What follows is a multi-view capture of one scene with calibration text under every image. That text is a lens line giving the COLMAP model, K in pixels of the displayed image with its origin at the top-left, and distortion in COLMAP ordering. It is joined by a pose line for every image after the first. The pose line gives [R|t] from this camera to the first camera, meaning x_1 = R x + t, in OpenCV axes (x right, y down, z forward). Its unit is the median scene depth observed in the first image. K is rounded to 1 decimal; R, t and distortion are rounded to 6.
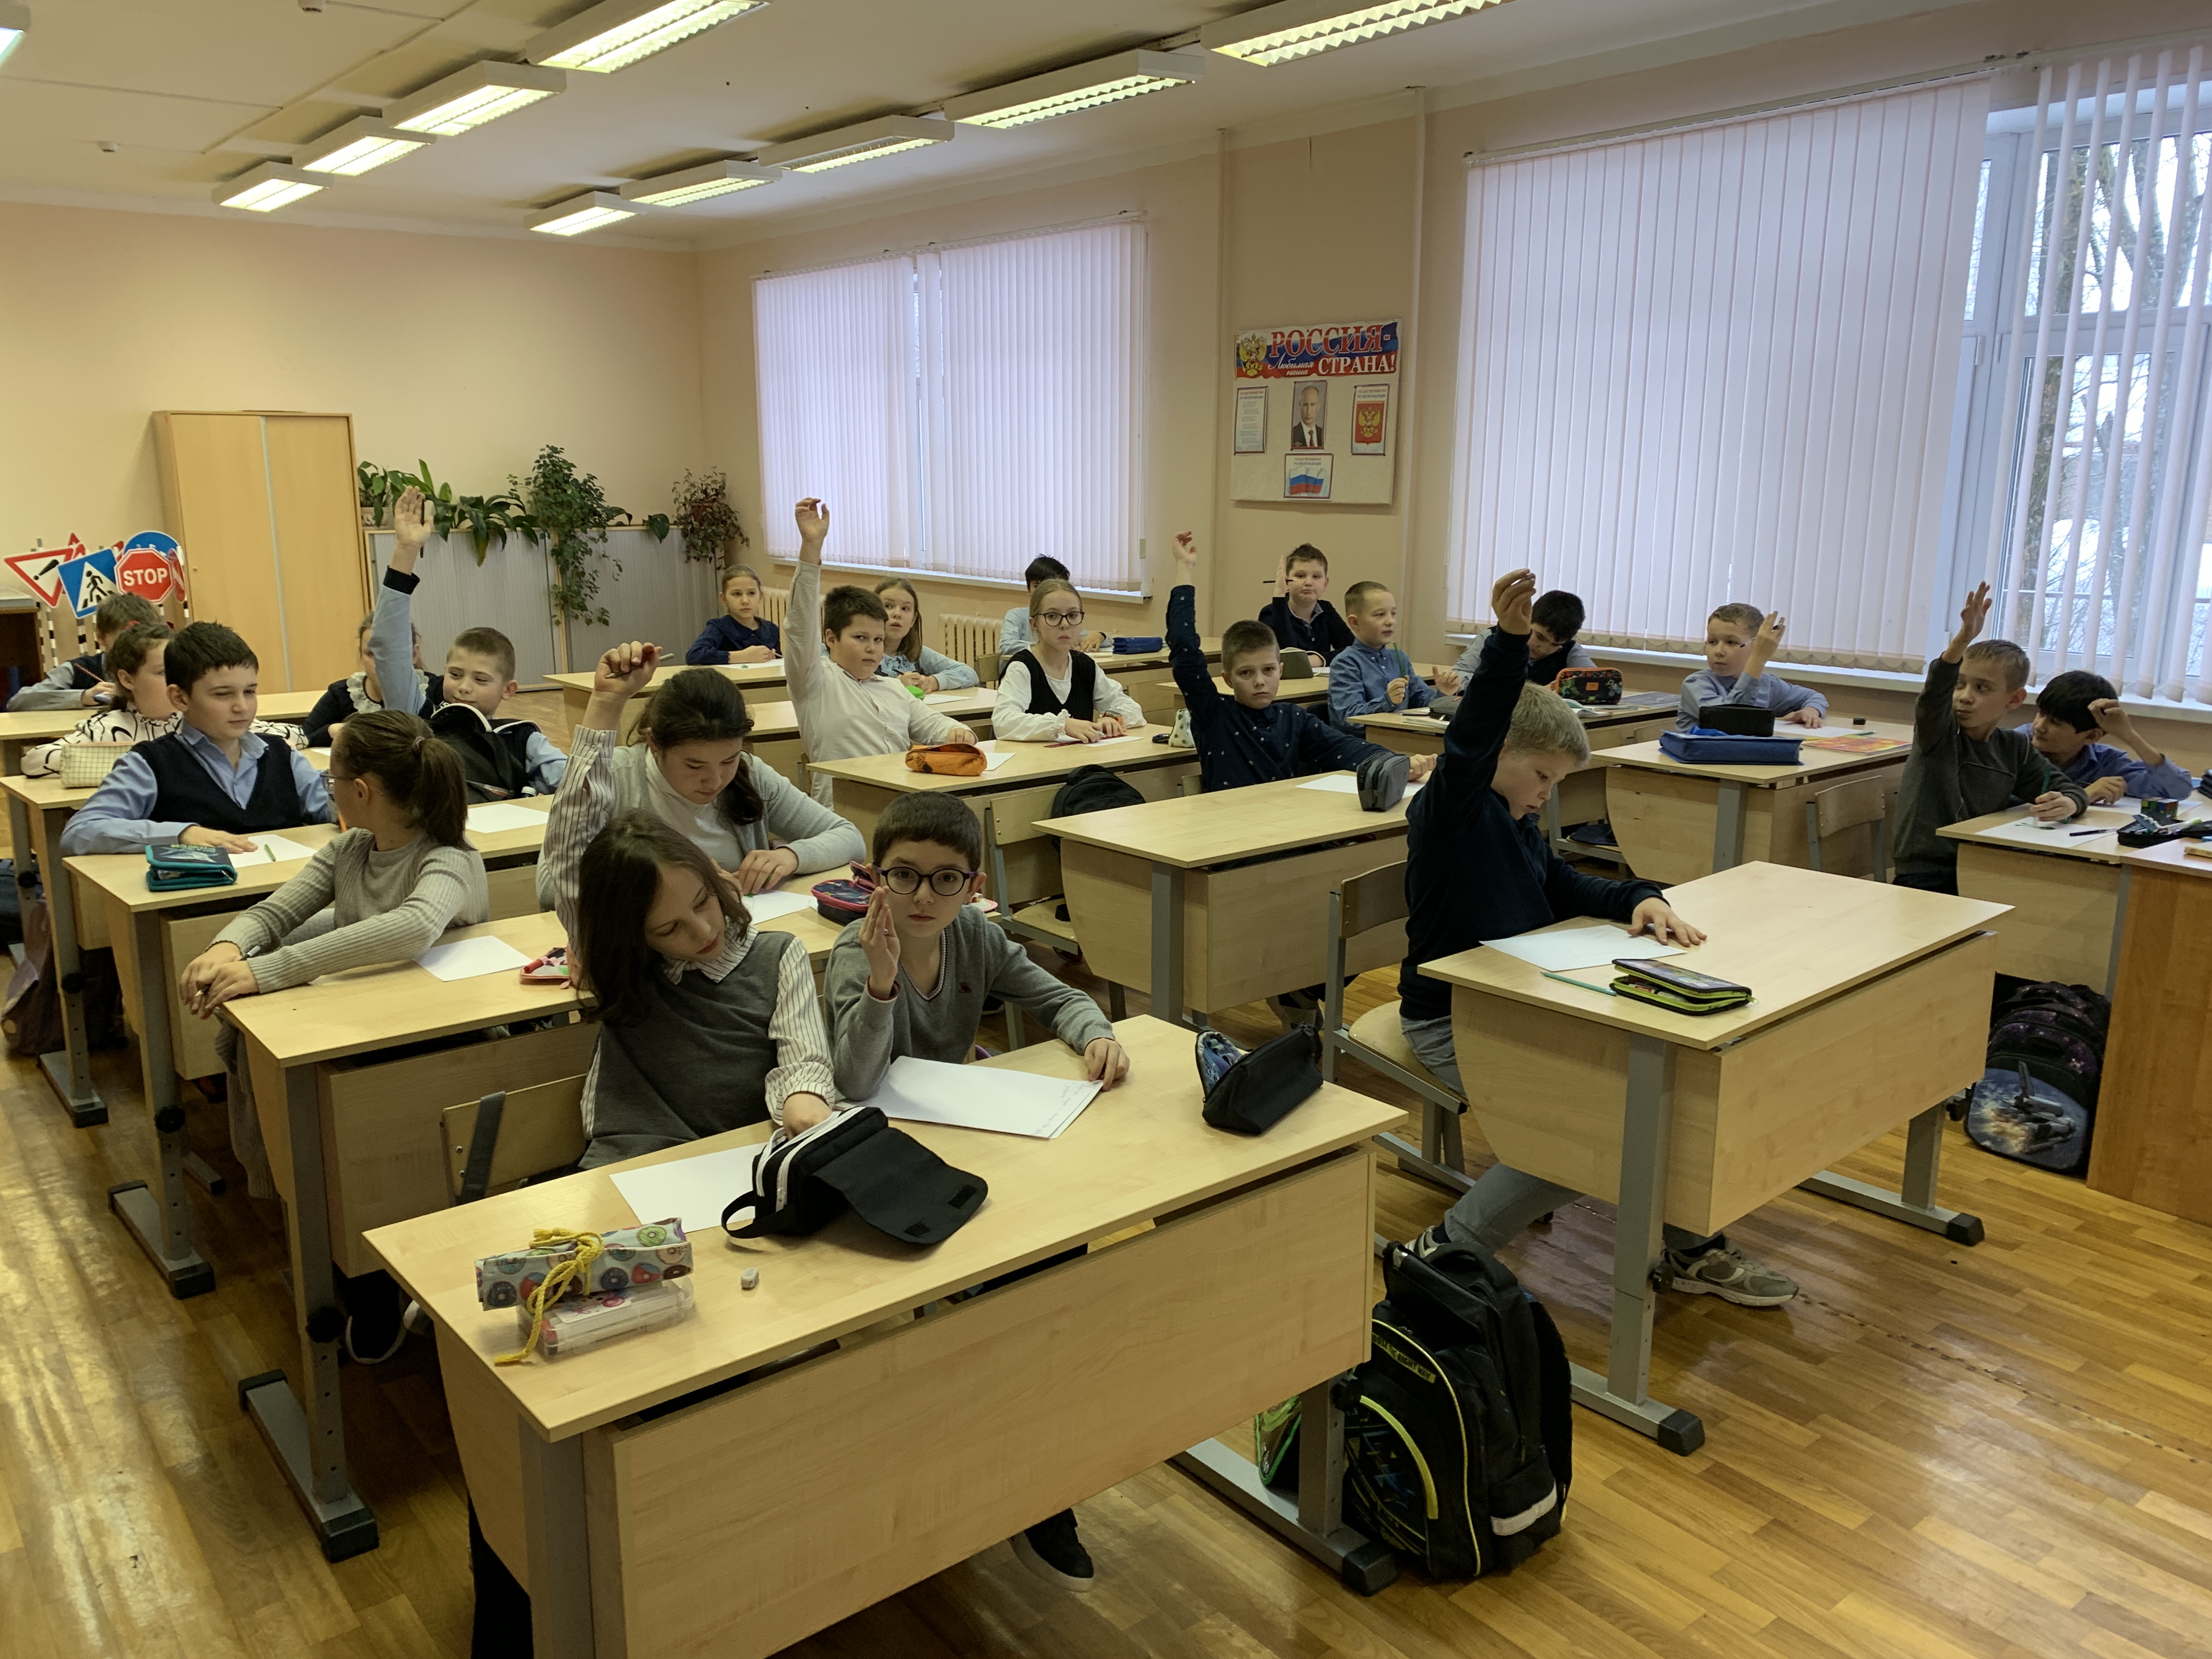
lens RADIAL K [[1685.7, 0, 1106.0], [0, 1685.7, 829.5], [0, 0, 1]] dist [0.000212, 0.000117]
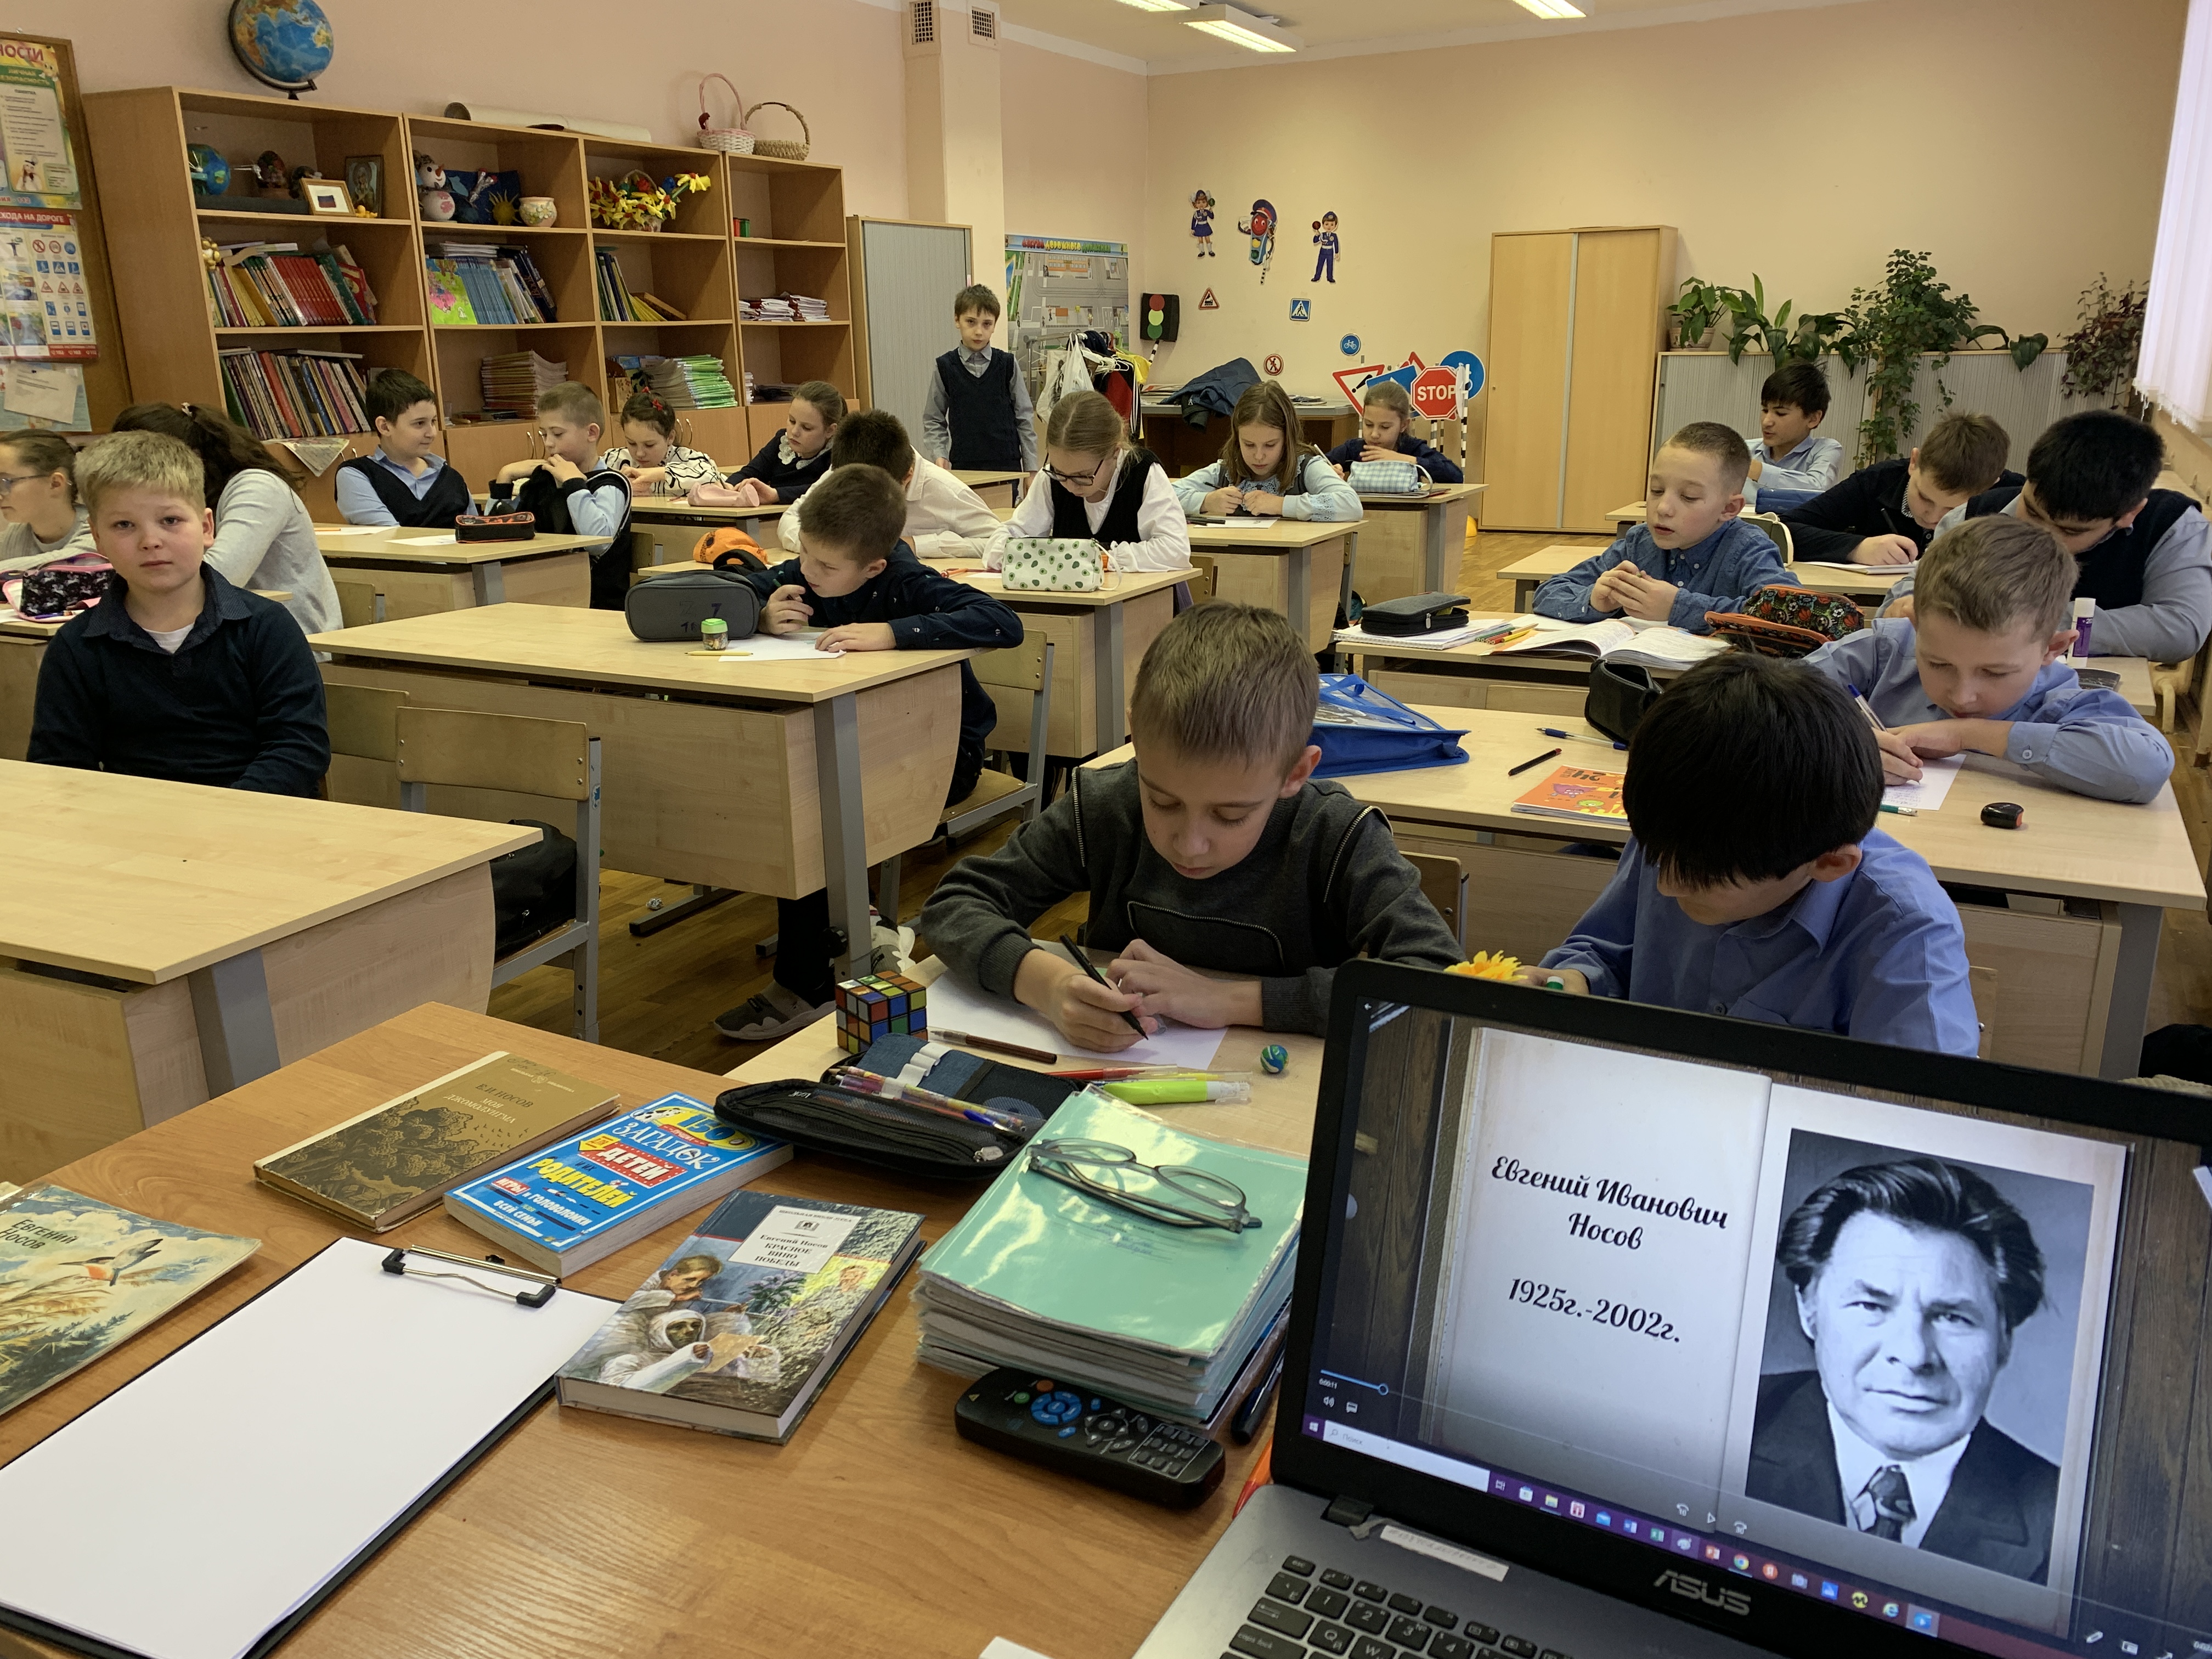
lens RADIAL K [[1685.7, 0, 1106.0], [0, 1685.7, 829.5], [0, 0, 1]] dist [0.000212, 0.000117]
pose [[0.346348, 0.251440, -0.903781, 0.384032], [-0.181052, 0.963214, 0.198591, -0.052768], [0.920469, 0.094850, 0.379131, 0.393684]]
